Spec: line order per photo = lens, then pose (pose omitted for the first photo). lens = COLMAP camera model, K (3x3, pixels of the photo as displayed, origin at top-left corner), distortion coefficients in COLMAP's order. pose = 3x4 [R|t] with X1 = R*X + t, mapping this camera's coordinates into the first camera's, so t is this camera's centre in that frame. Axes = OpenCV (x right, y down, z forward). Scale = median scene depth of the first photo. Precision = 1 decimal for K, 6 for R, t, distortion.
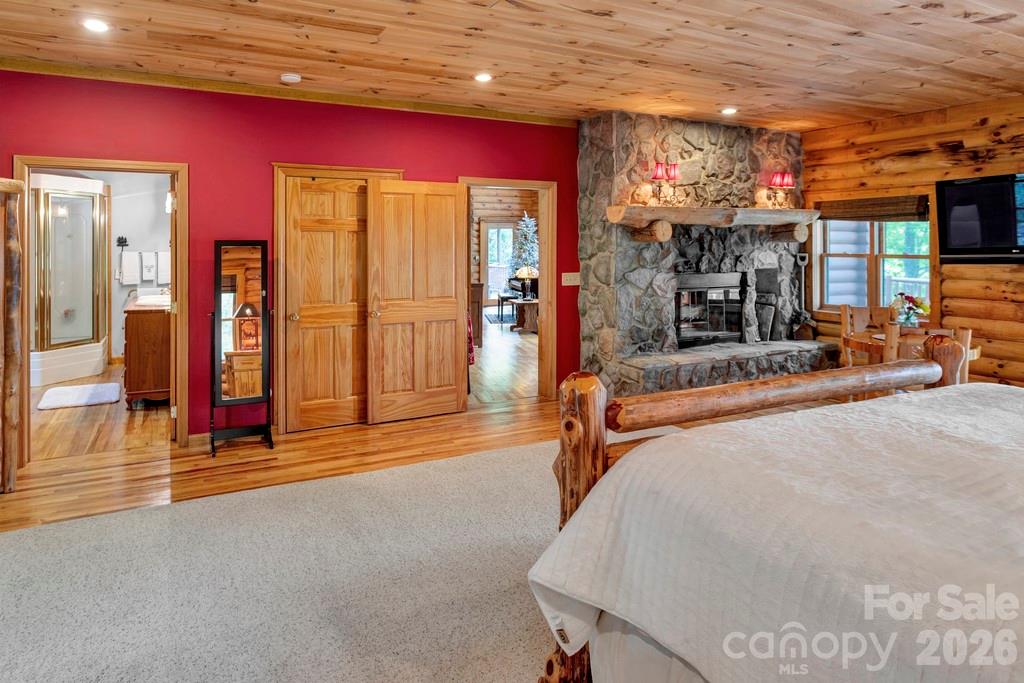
lens RADIAL K [[637.2, 0, 508.6], [0, 637.2, 246.6], [0, 0, 1]] dist [-0.001335, 0.000697]
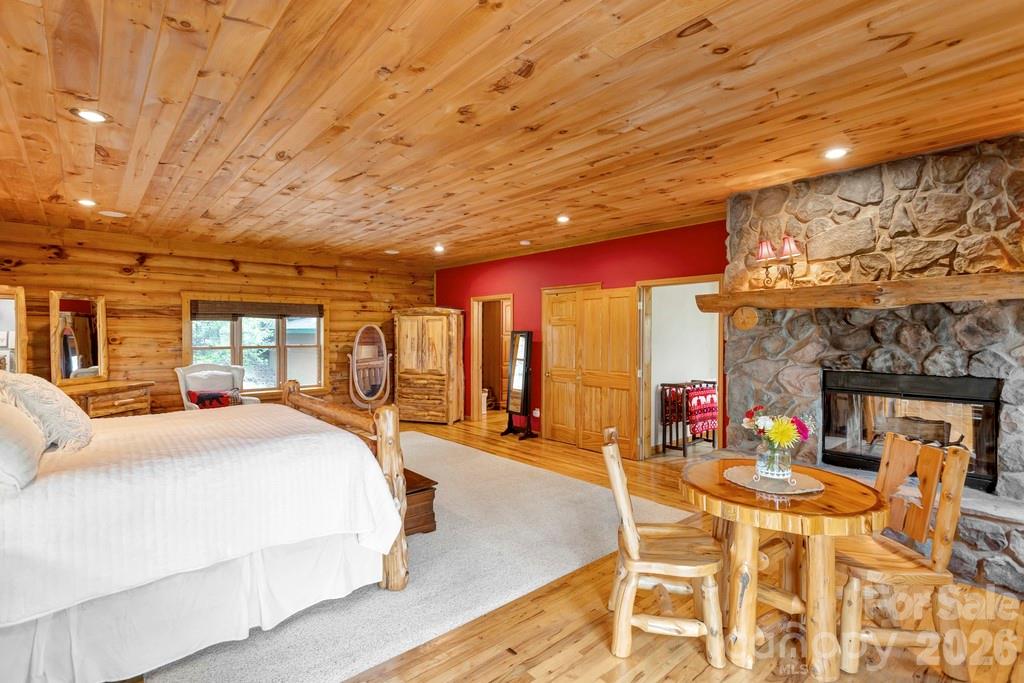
lens RADIAL K [[513.9, 0, 513.4], [0, 513.9, 337.1], [0, 0, 1]] dist [0.002842, 0.002061]
pose [[0.204934, 0.006524, -0.978754, 0.838438], [-0.002573, 0.999978, 0.006126, -0.001348], [0.978772, 0.001263, 0.204946, 0.496257]]
